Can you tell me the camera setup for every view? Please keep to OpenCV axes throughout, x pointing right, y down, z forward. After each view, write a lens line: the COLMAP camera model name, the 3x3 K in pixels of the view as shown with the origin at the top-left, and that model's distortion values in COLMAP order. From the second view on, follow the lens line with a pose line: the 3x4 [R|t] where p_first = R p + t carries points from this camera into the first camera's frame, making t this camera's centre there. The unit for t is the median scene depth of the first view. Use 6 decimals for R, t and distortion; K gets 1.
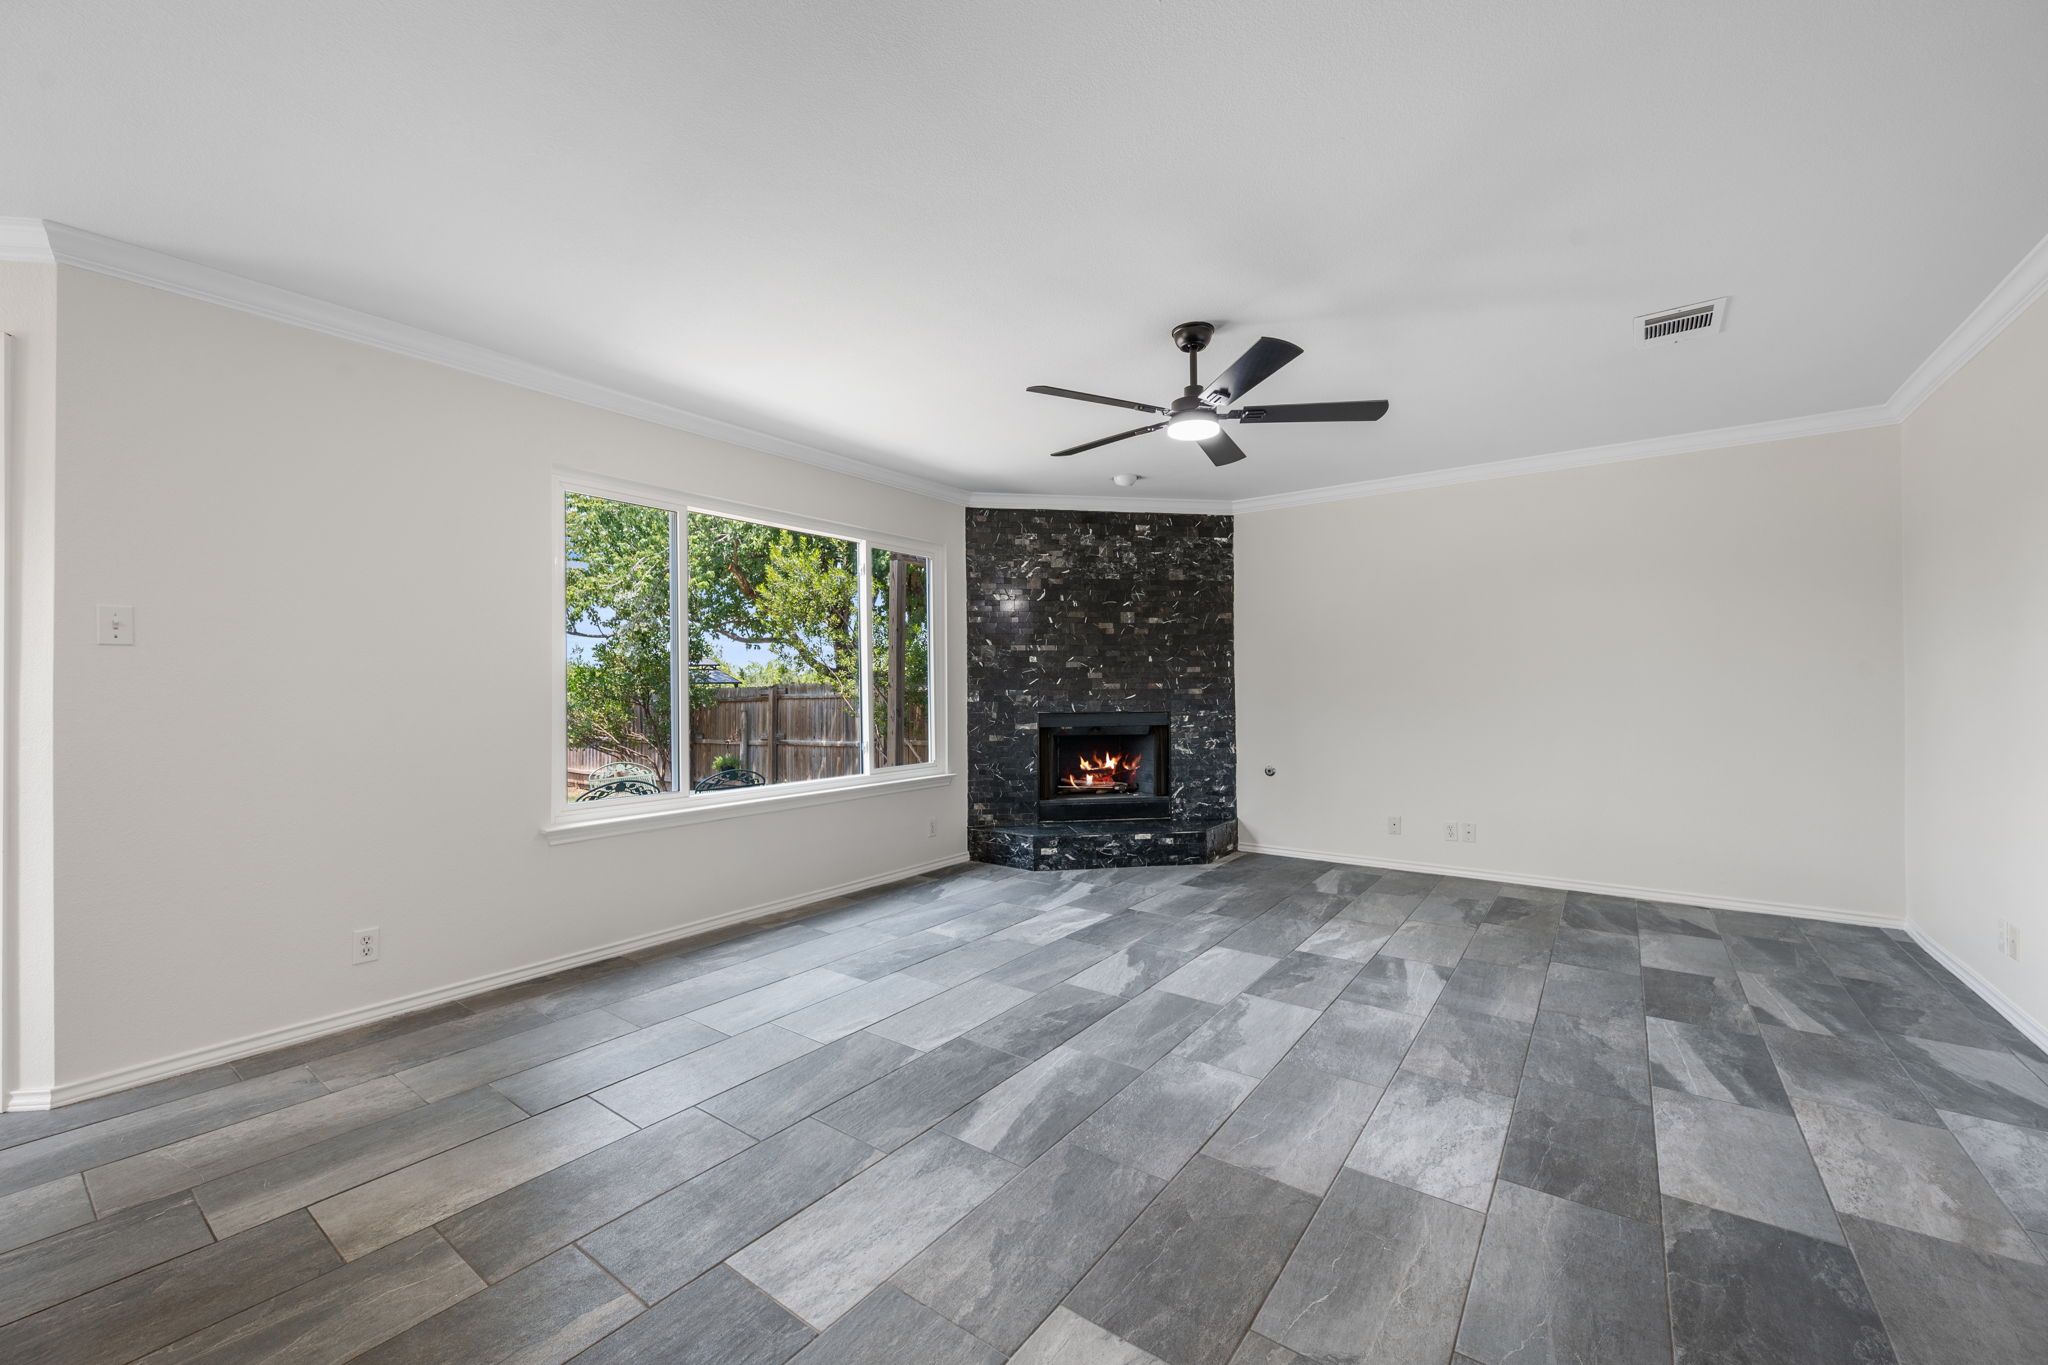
lens RADIAL K [[796.4, 0, 1031.6], [0, 796.4, 689.4], [0, 0, 1]] dist [-0.003244, -0.000486]
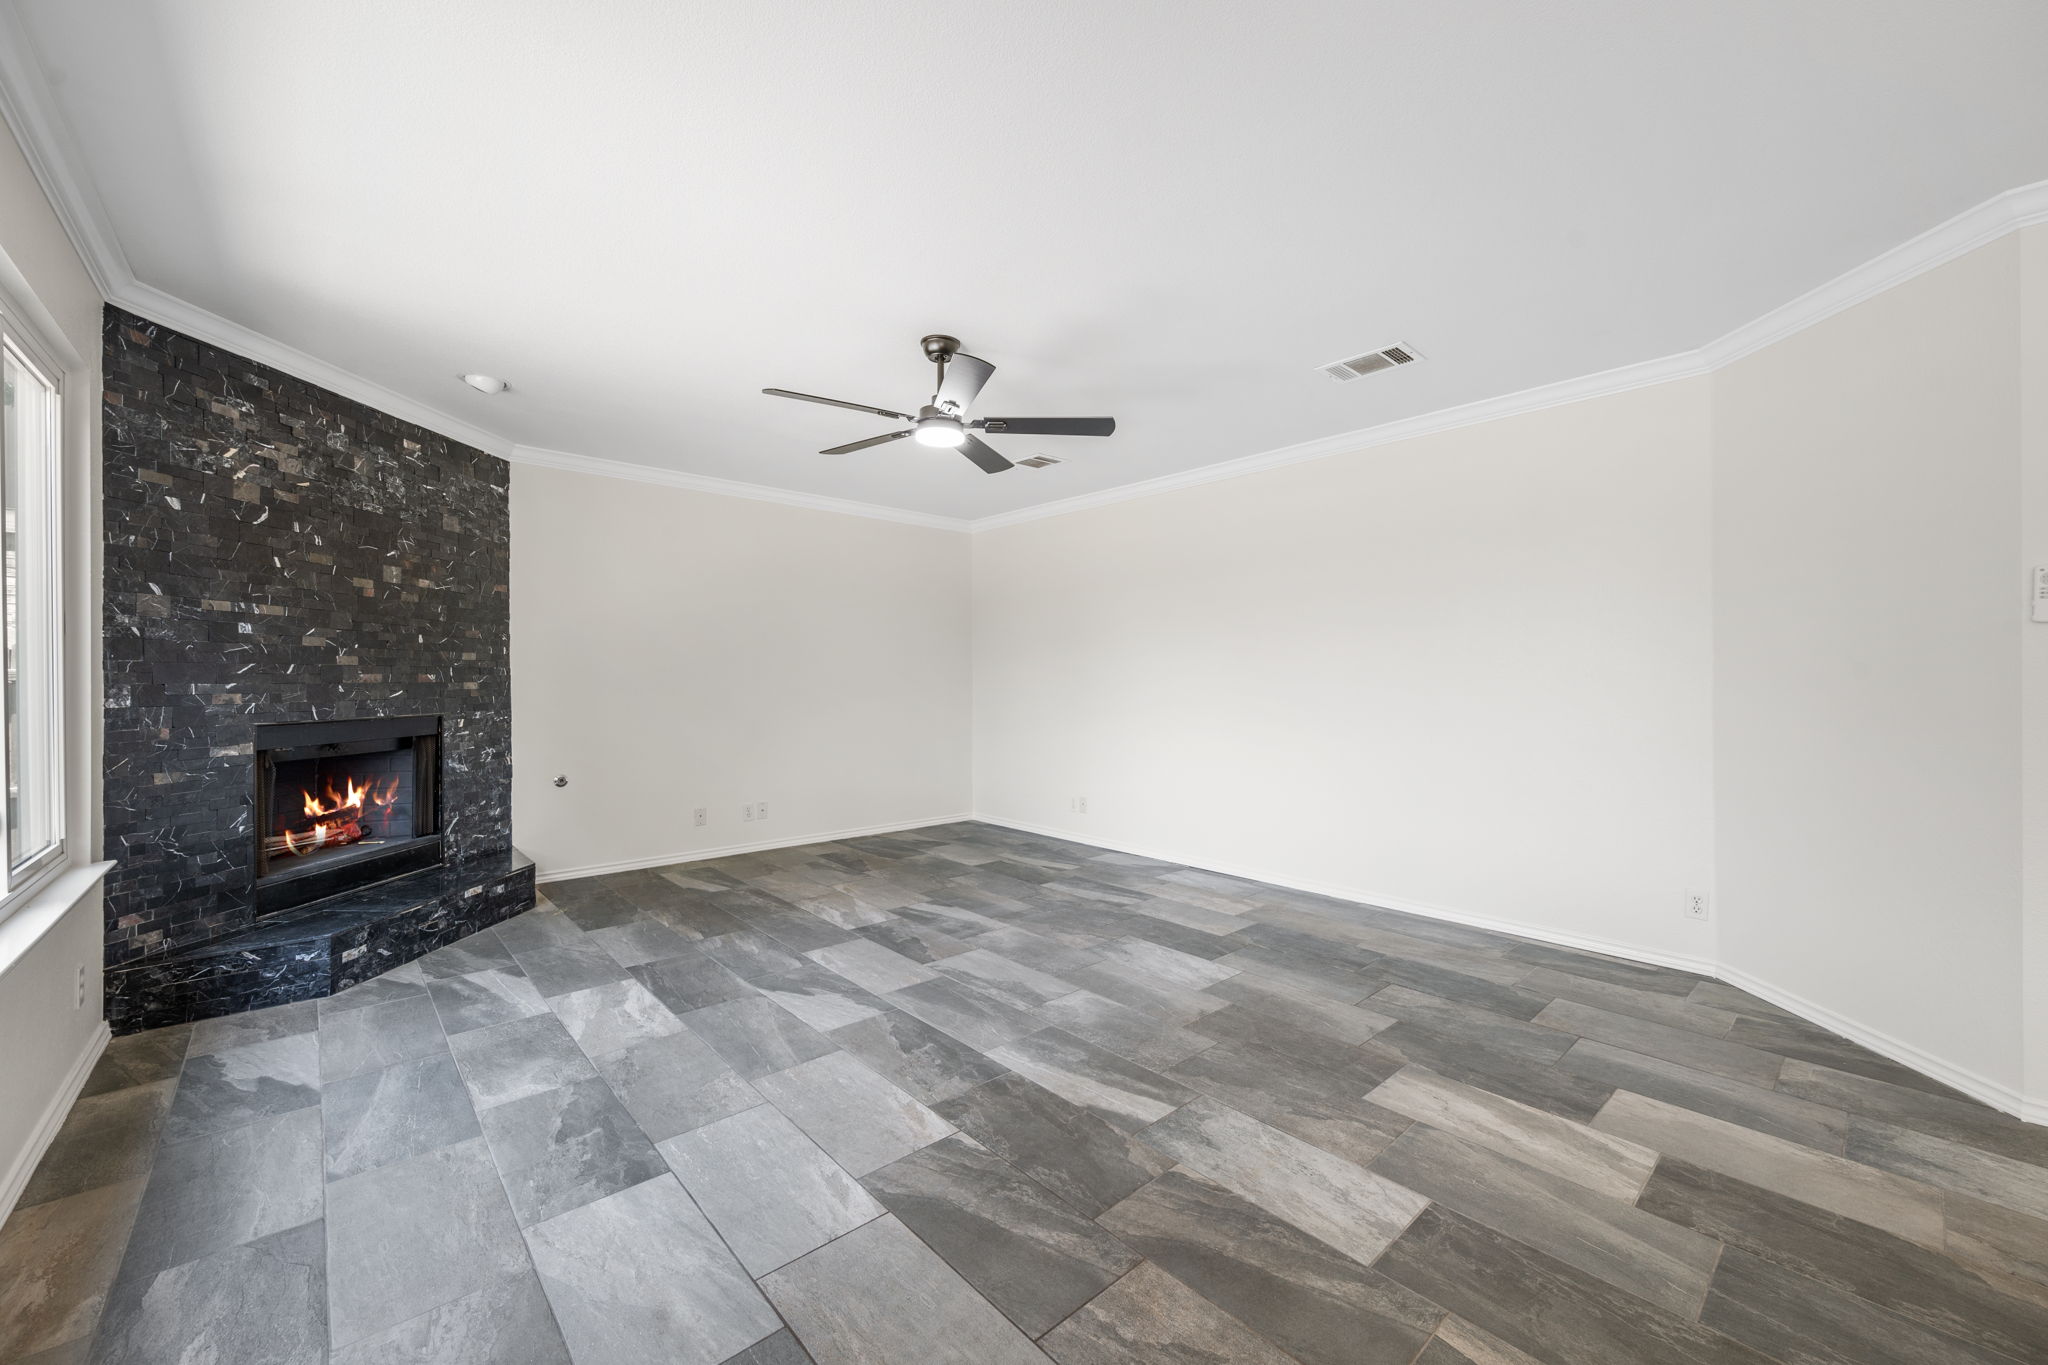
lens RADIAL K [[796.4, 0, 1023.8], [0, 796.4, 679.6], [0, 0, 1]] dist [-0.003244, -0.000486]
pose [[0.214460, 0.005593, 0.976717, -0.427004], [0.000952, 0.999982, -0.005936, 0.001575], [-0.976732, 0.002203, 0.214451, 0.357880]]
